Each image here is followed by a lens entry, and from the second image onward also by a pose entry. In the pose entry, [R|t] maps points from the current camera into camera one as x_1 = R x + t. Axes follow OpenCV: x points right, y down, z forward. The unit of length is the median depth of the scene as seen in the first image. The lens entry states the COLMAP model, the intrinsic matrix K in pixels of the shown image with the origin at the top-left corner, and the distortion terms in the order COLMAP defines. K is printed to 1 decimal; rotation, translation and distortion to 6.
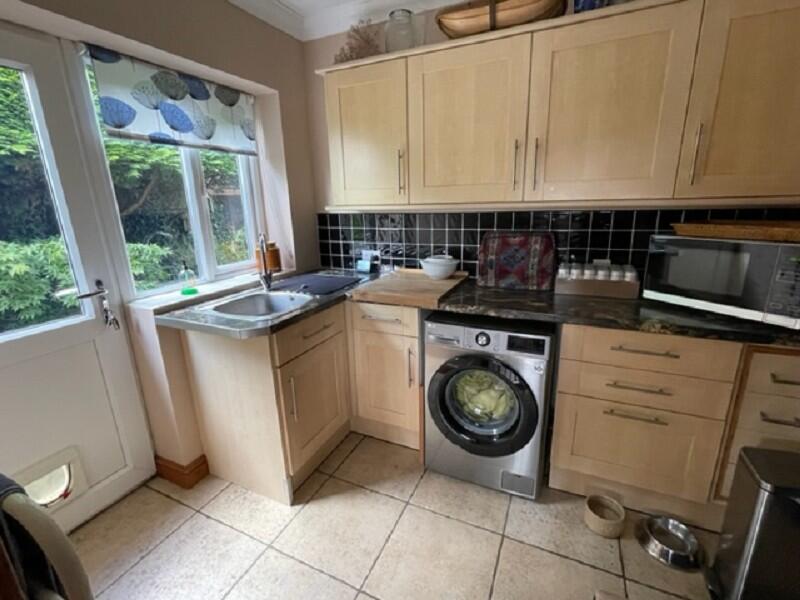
lens RADIAL K [[368.1, 0, 400.0], [0, 368.1, 300.0], [0, 0, 1]] dist [-0.003369, -0.000247]
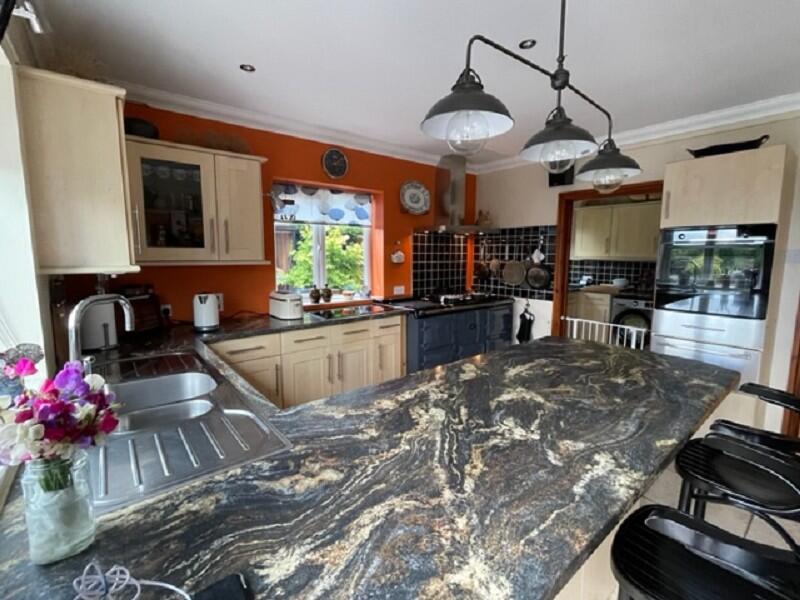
lens RADIAL K [[368.1, 0, 400.0], [0, 368.1, 300.0], [0, 0, 1]] dist [-0.003369, -0.000247]
pose [[0.899141, 0.080213, -0.430246, -0.168729], [-0.137486, 0.985063, -0.103672, 0.536682], [0.415504, 0.152368, 0.896739, -2.001852]]
